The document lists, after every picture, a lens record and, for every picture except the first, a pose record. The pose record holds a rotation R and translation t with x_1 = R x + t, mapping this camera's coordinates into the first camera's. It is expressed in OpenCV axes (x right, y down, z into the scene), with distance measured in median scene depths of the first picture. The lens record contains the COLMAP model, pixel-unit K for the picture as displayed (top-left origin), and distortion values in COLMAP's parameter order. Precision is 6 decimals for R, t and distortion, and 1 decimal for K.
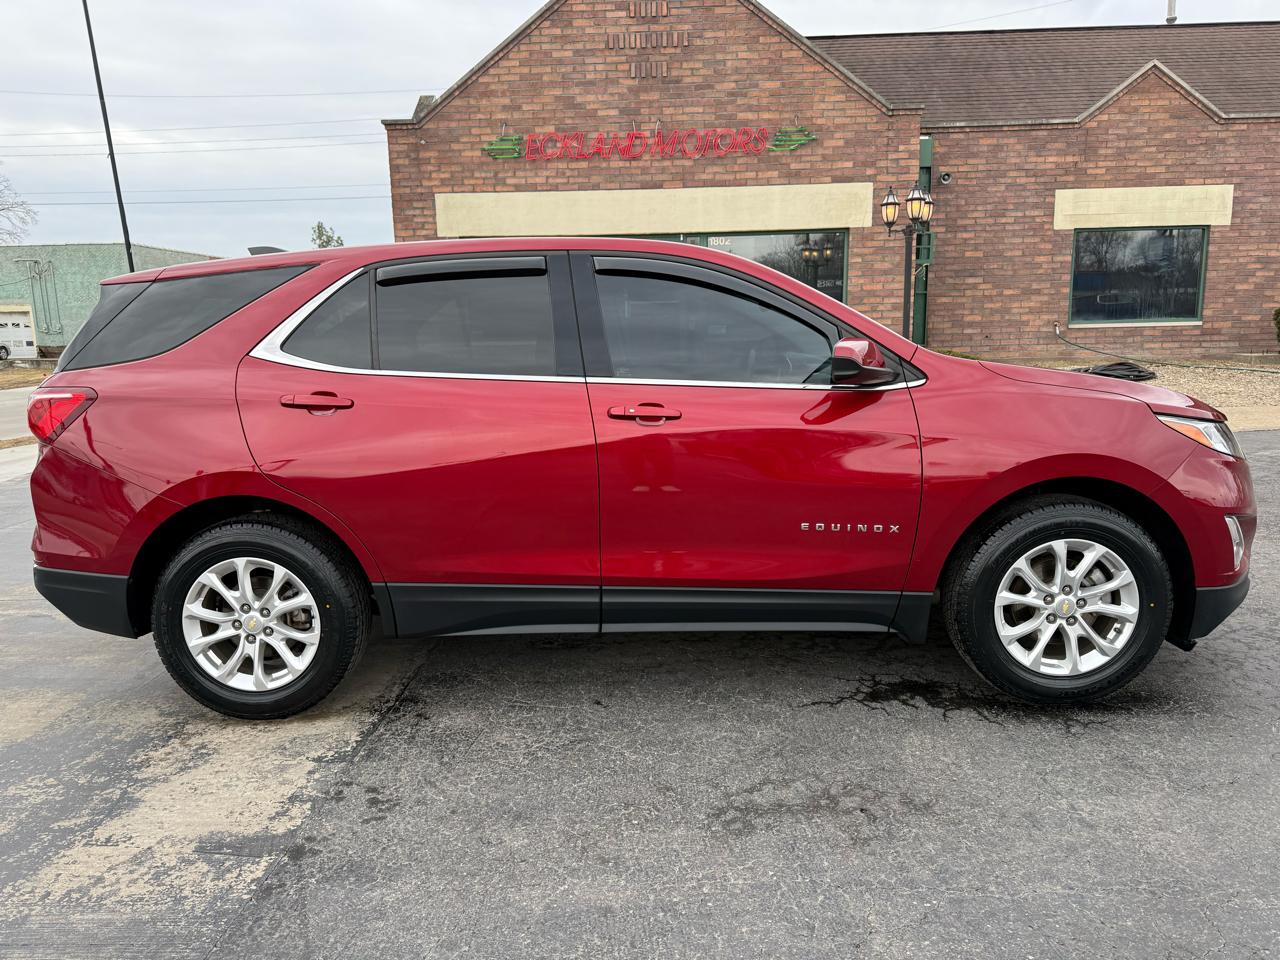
lens RADIAL K [[851.6, 0, 629.6], [0, 851.6, 468.2], [0, 0, 1]] dist [0.002085, 0.001198]
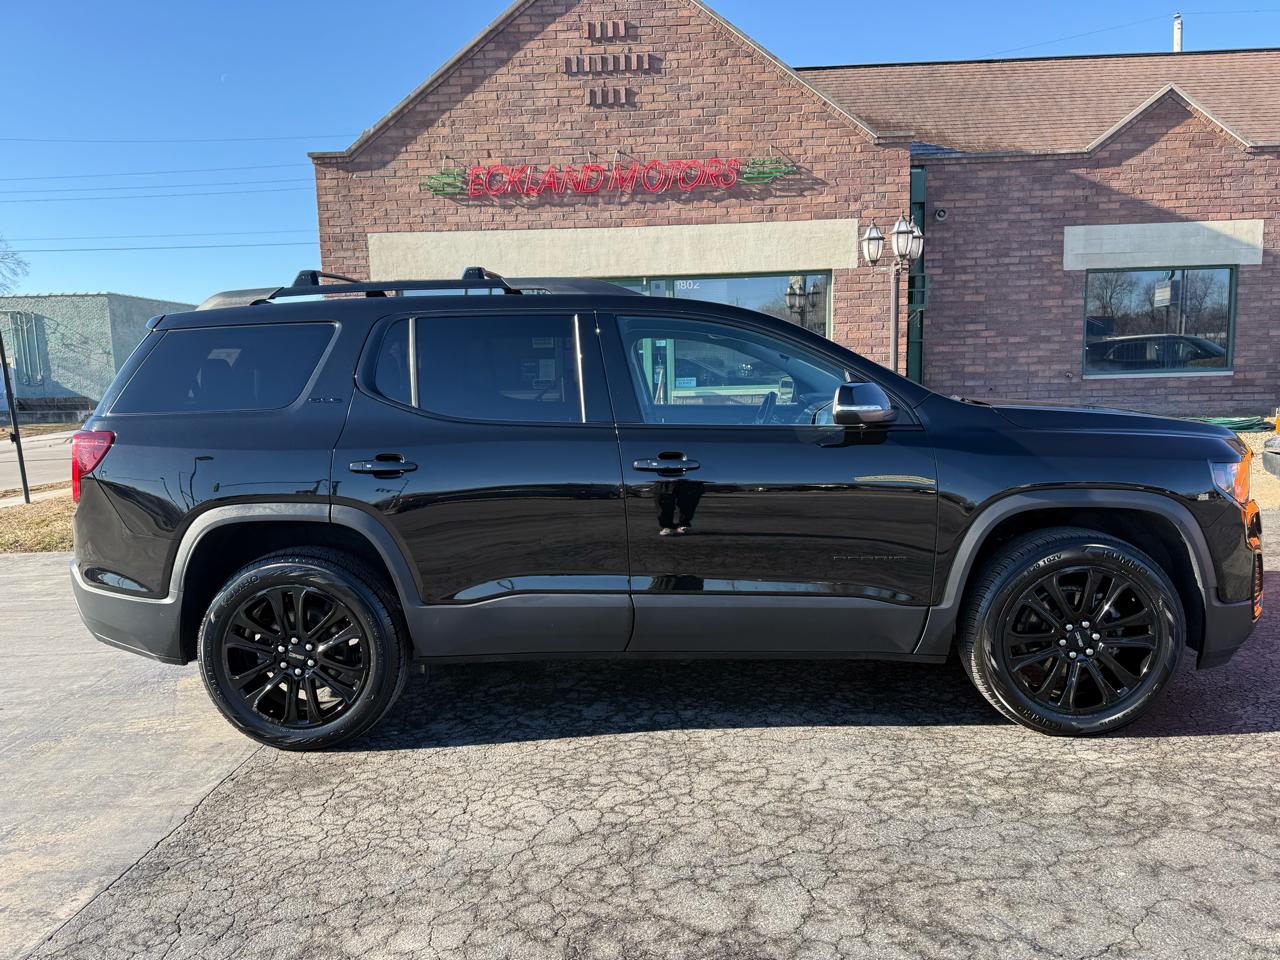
lens RADIAL K [[850.8, 0, 633.4], [0, 850.8, 476.8], [0, 0, 1]] dist [0.009581, -0.005352]
pose [[0.999965, -0.003466, -0.007572, 0.054815], [0.003119, 0.998964, -0.045392, -0.025353], [0.007721, 0.045367, 0.998941, 0.117418]]
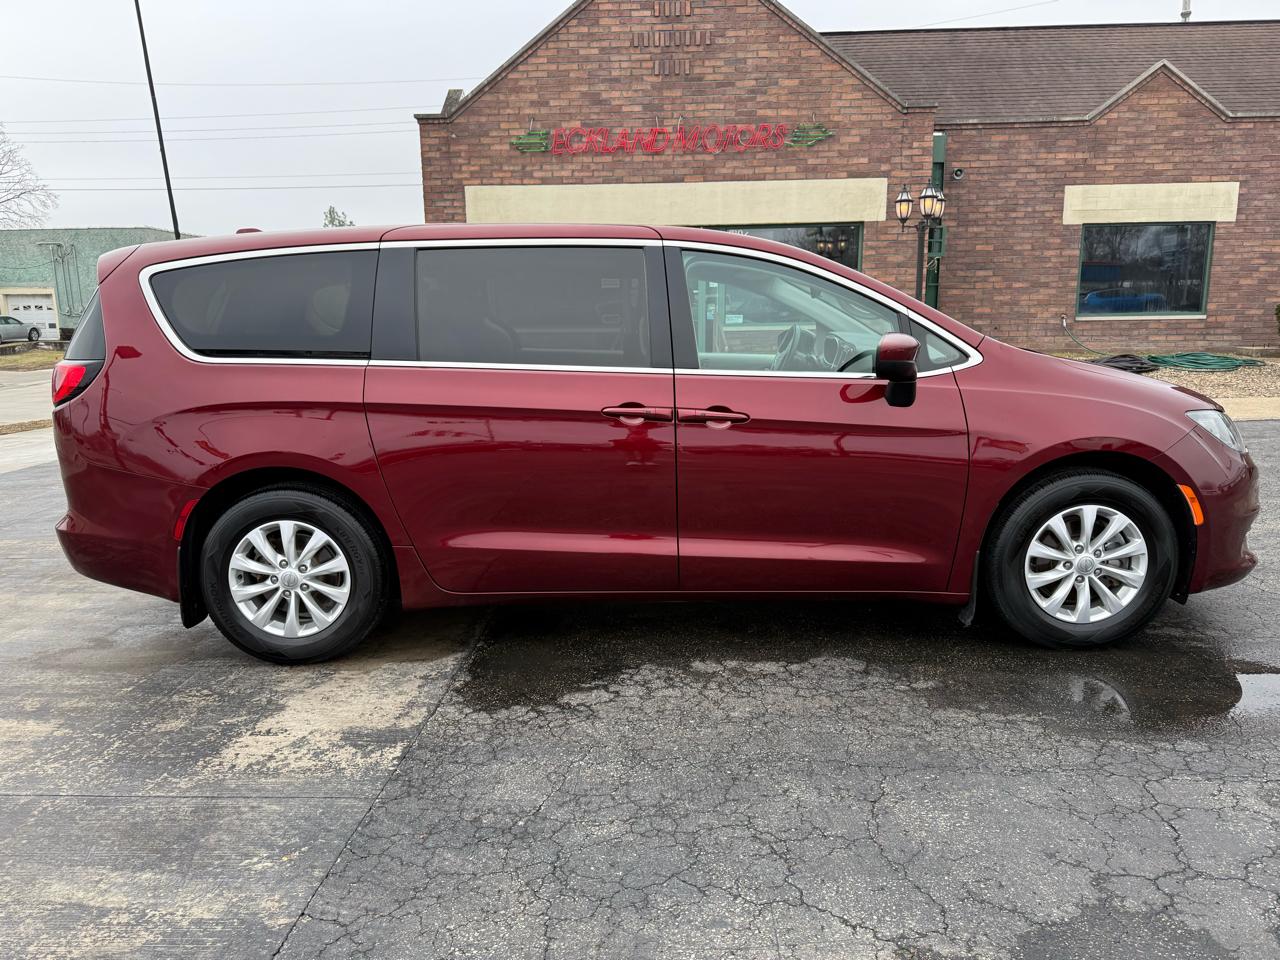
lens RADIAL K [[851.6, 0, 629.6], [0, 851.6, 468.2], [0, 0, 1]] dist [0.002085, 0.001198]
pose [[0.999902, 0.010211, -0.009610, -0.013425], [-0.010069, 0.999841, 0.014745, 0.004834], [0.009759, -0.014647, 0.999845, -0.041517]]
